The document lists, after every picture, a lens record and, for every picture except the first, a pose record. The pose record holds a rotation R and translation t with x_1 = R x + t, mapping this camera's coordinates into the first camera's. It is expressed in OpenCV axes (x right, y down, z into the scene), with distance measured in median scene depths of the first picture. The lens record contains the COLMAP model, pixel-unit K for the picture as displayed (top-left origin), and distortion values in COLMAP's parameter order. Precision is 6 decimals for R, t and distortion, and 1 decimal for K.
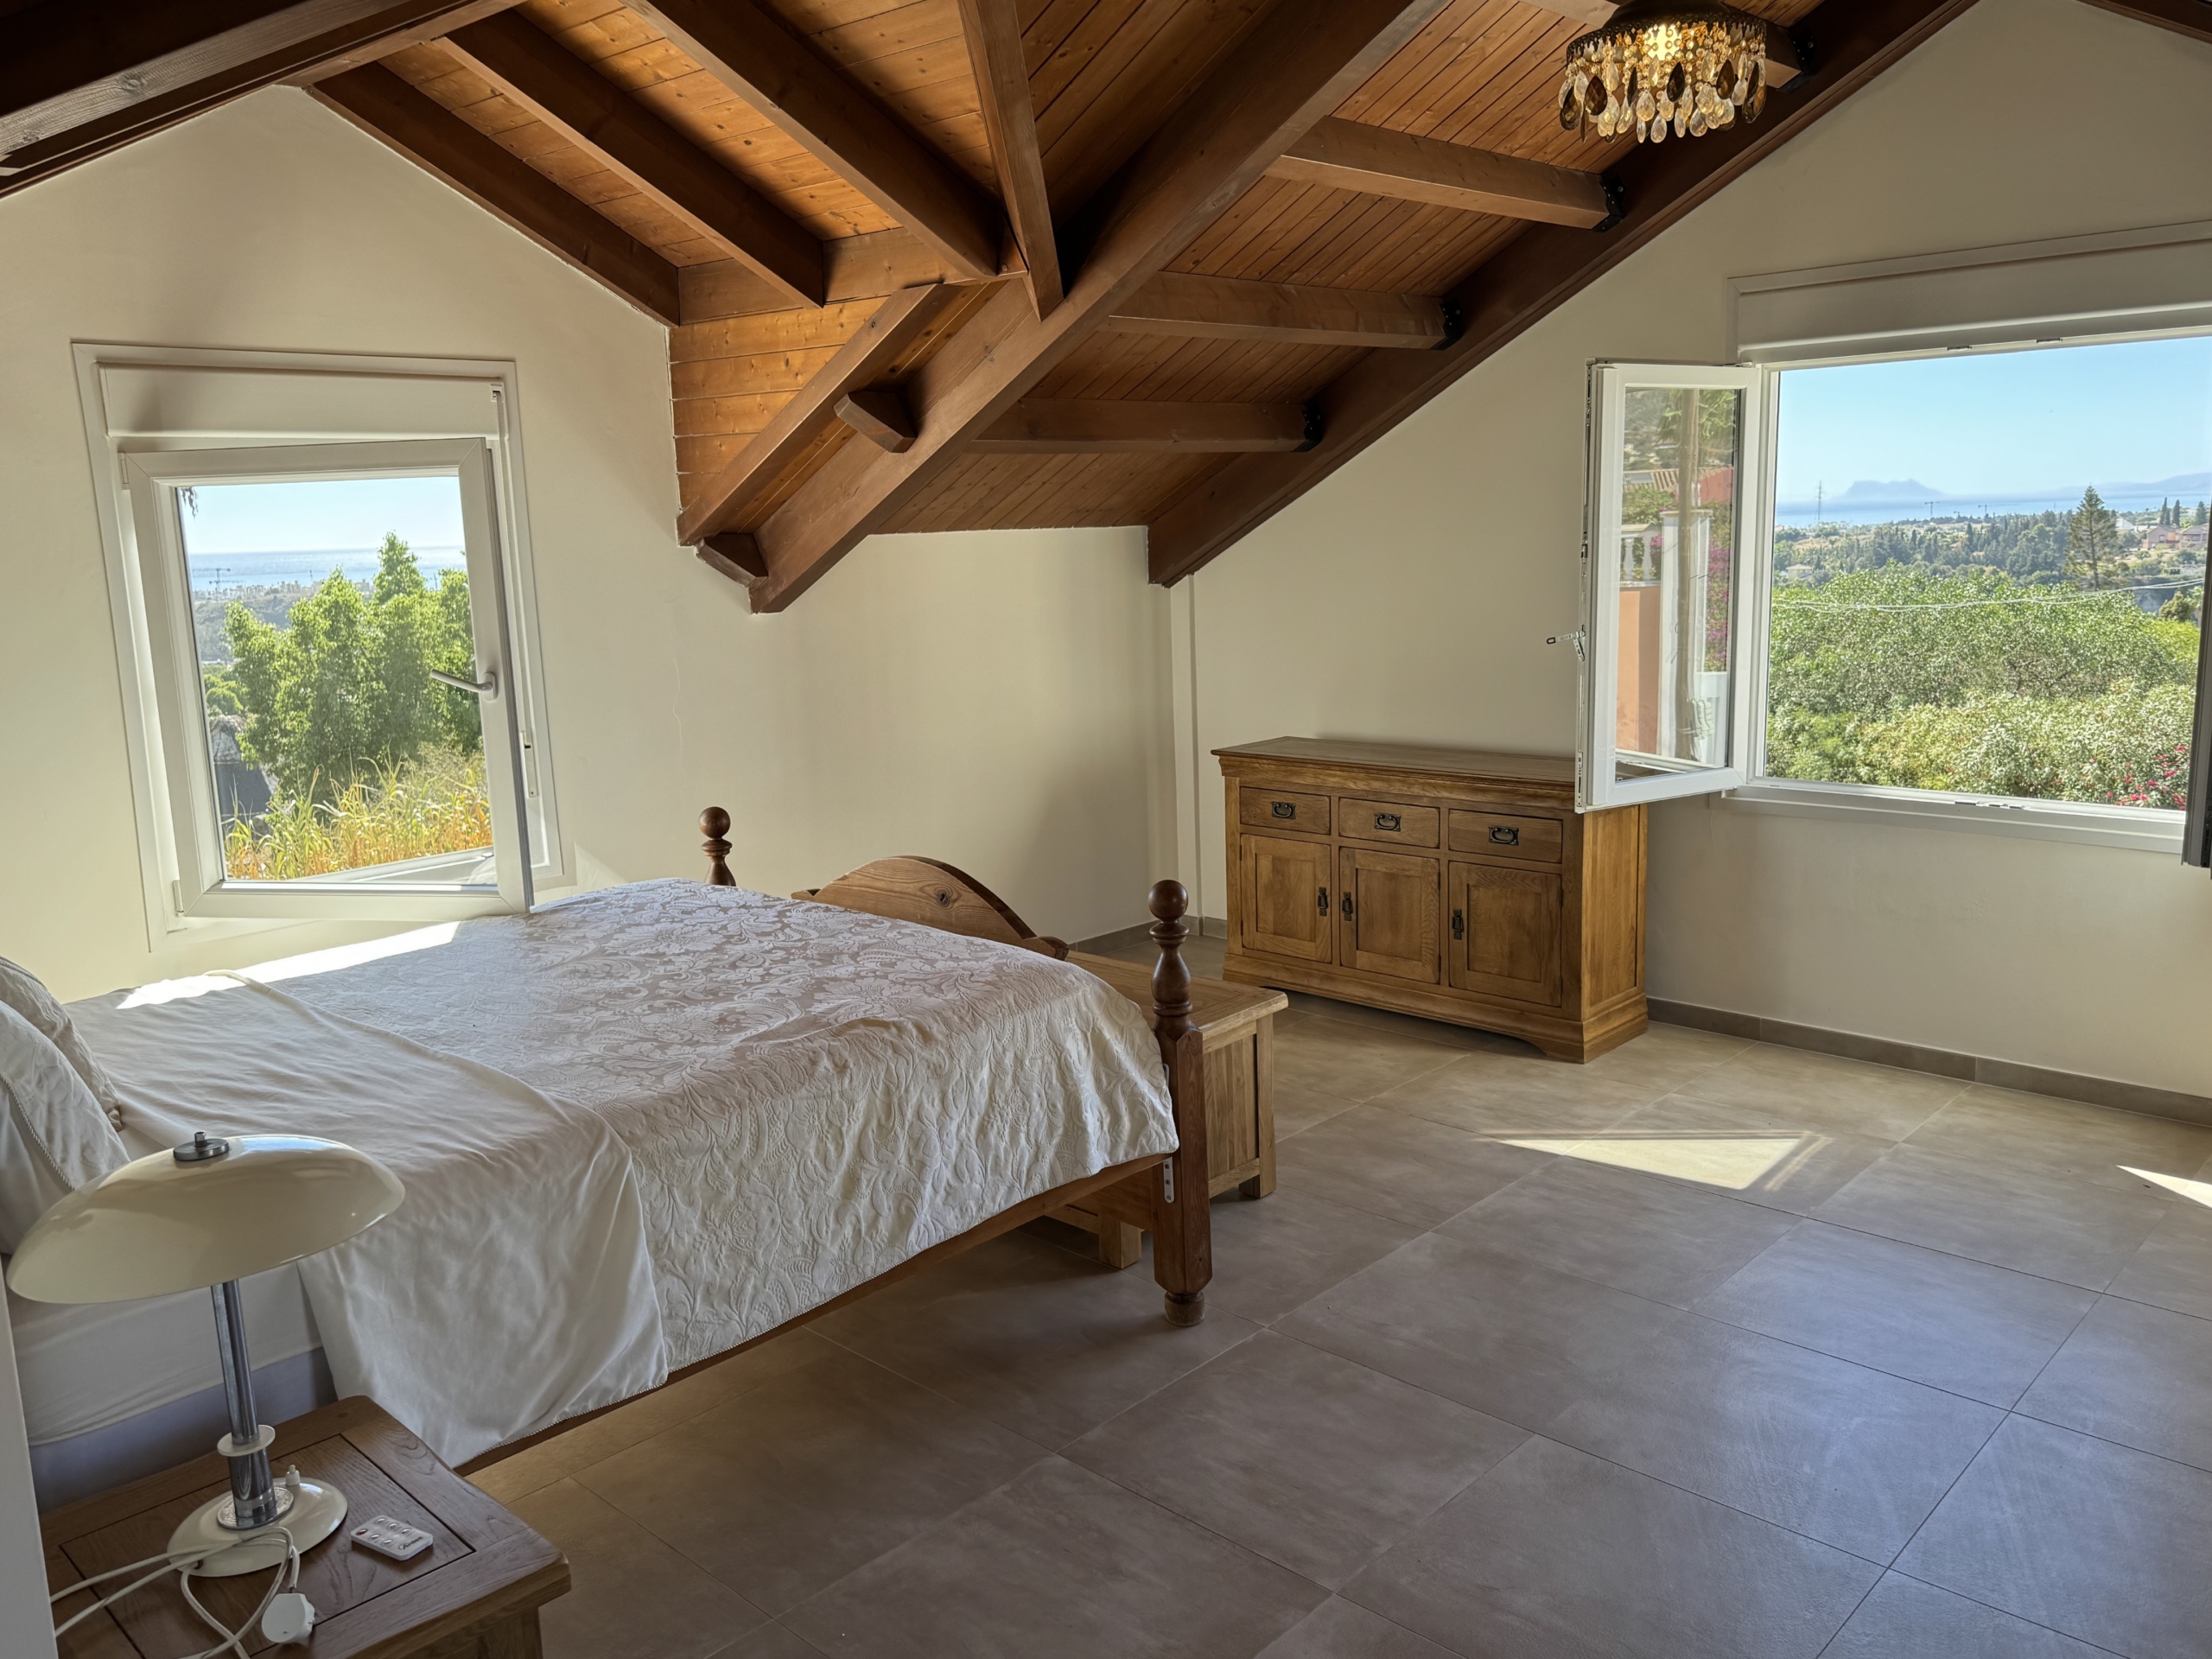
lens RADIAL K [[1732.3, 0, 1105.2], [0, 1732.3, 824.4], [0, 0, 1]] dist [-0.009264, -0.004444]
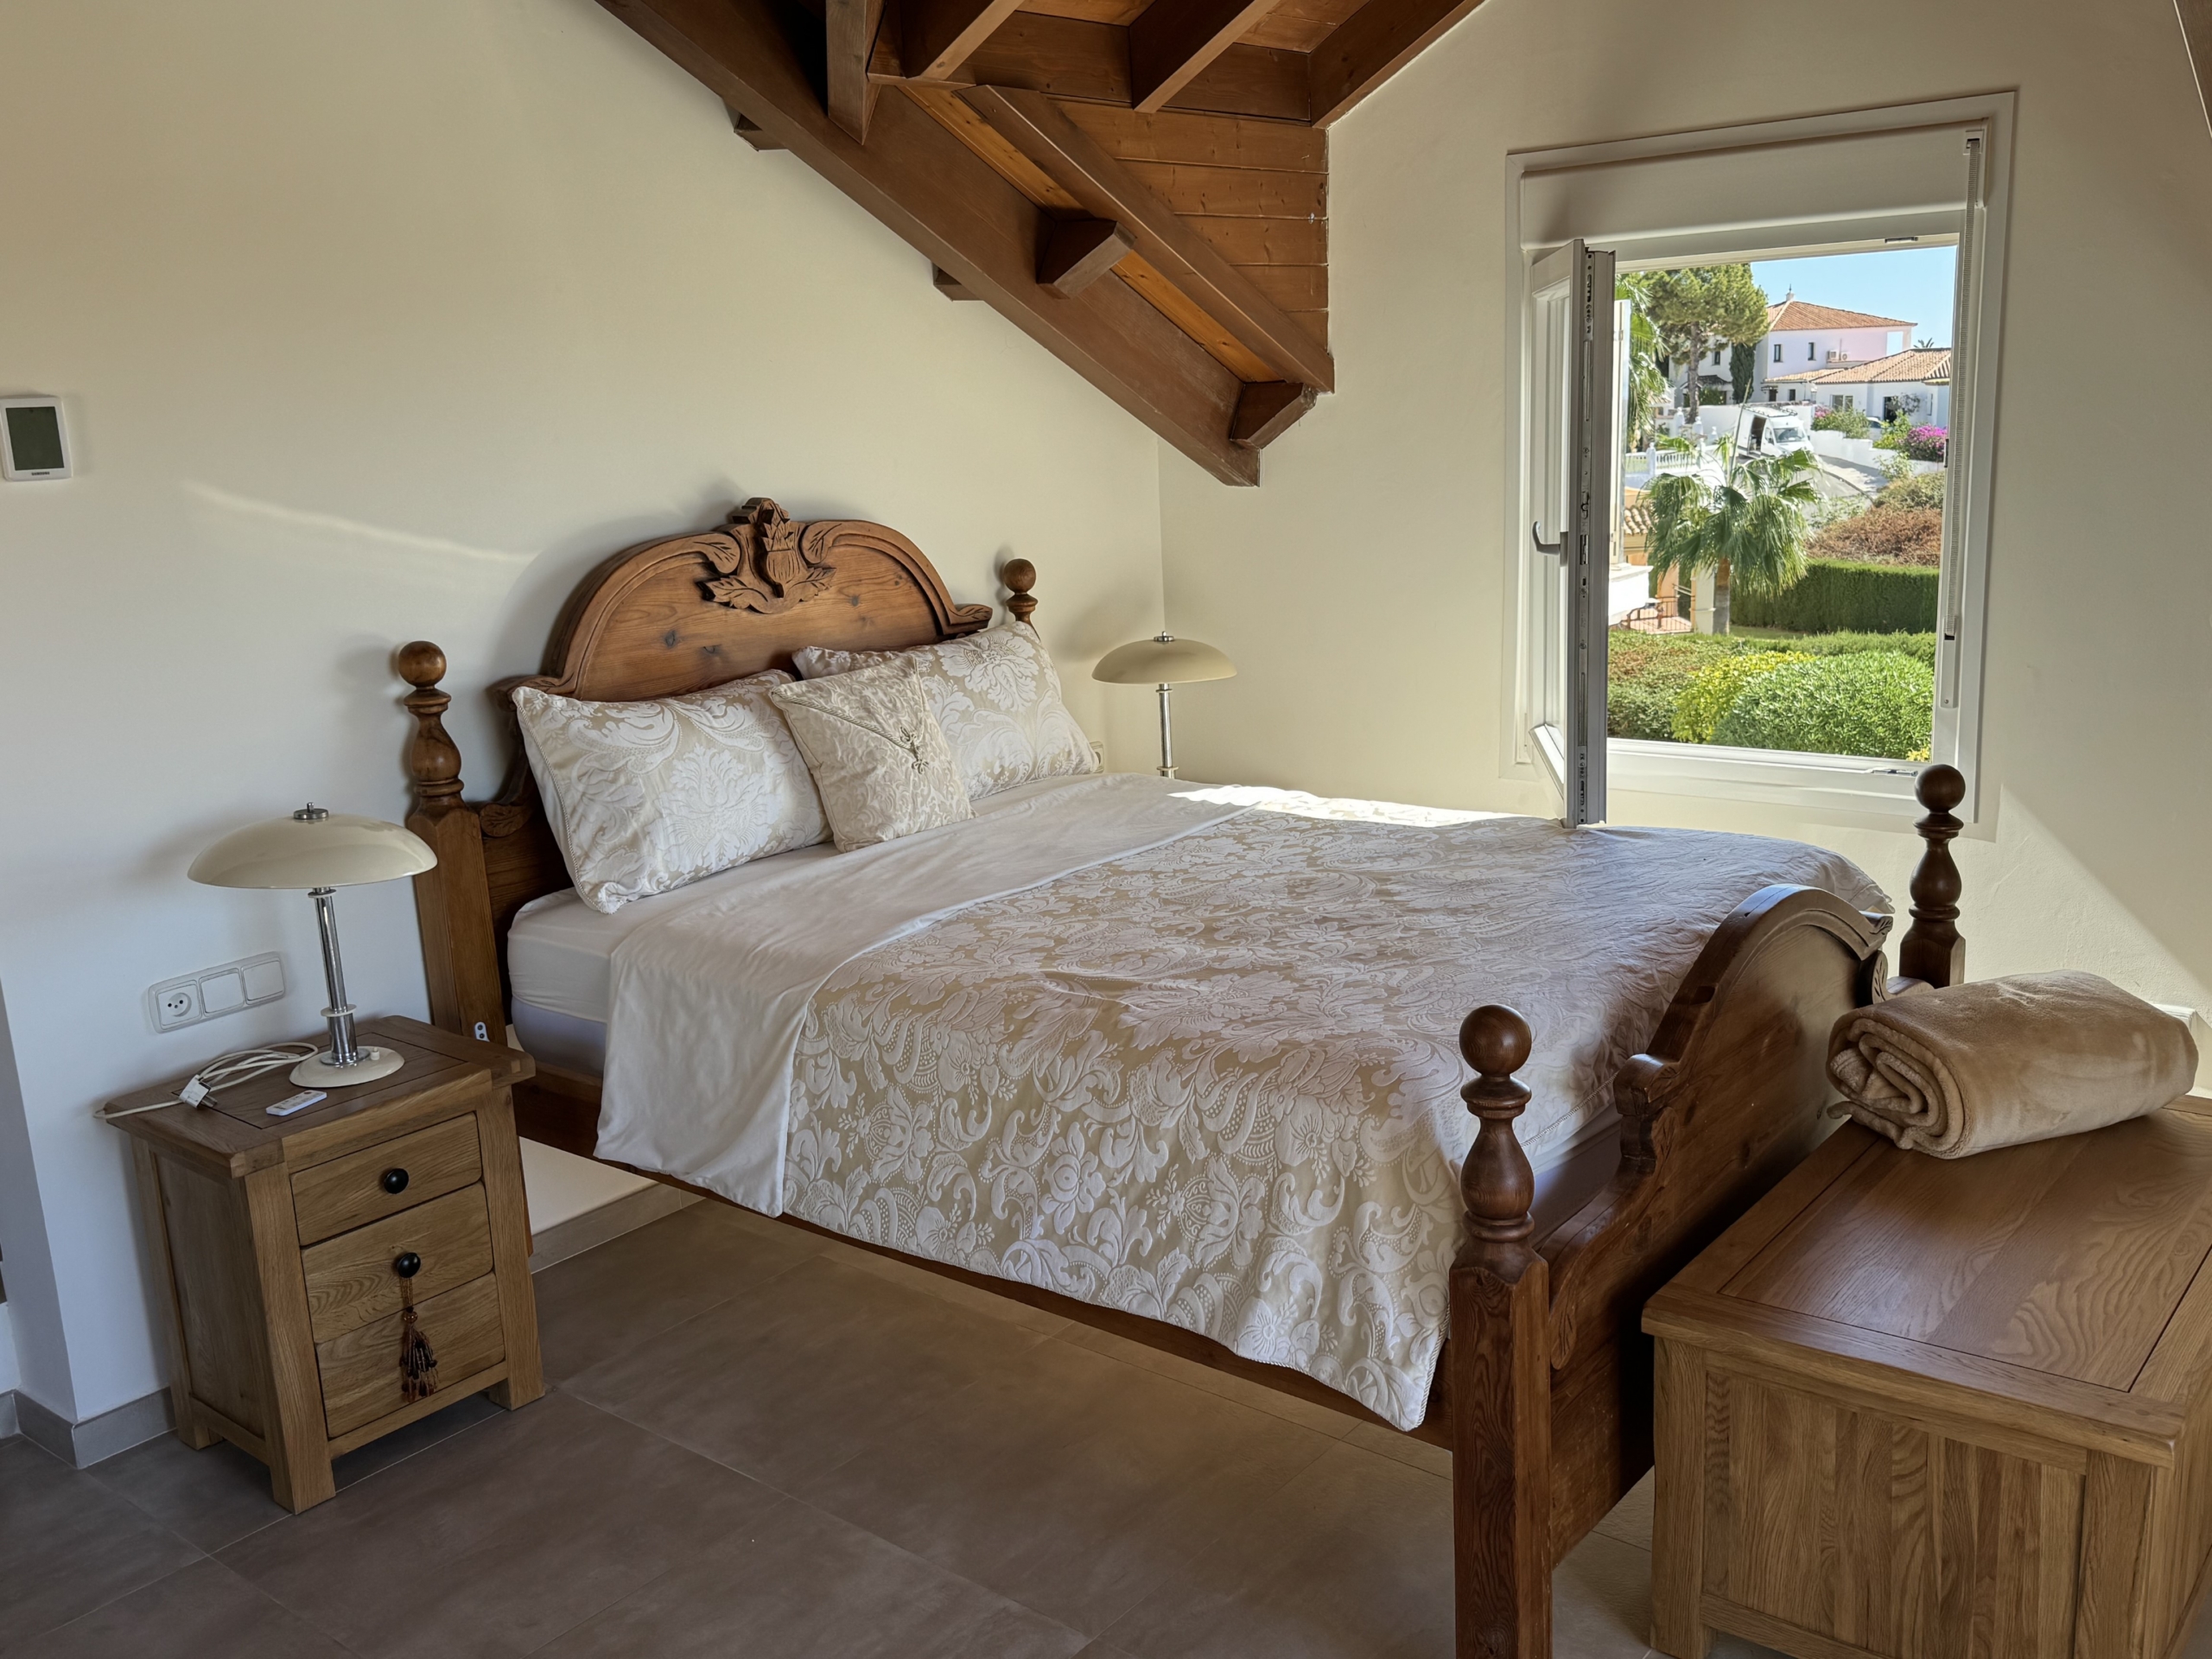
lens RADIAL K [[1979.1, 0, 1104.3], [0, 1979.1, 830.9], [0, 0, 1]] dist [0.017857, -0.002800]
pose [[0.049865, 0.246435, -0.967876, 0.709799], [-0.133885, 0.961984, 0.238037, -0.178055], [0.989742, 0.117714, 0.080963, 0.881077]]
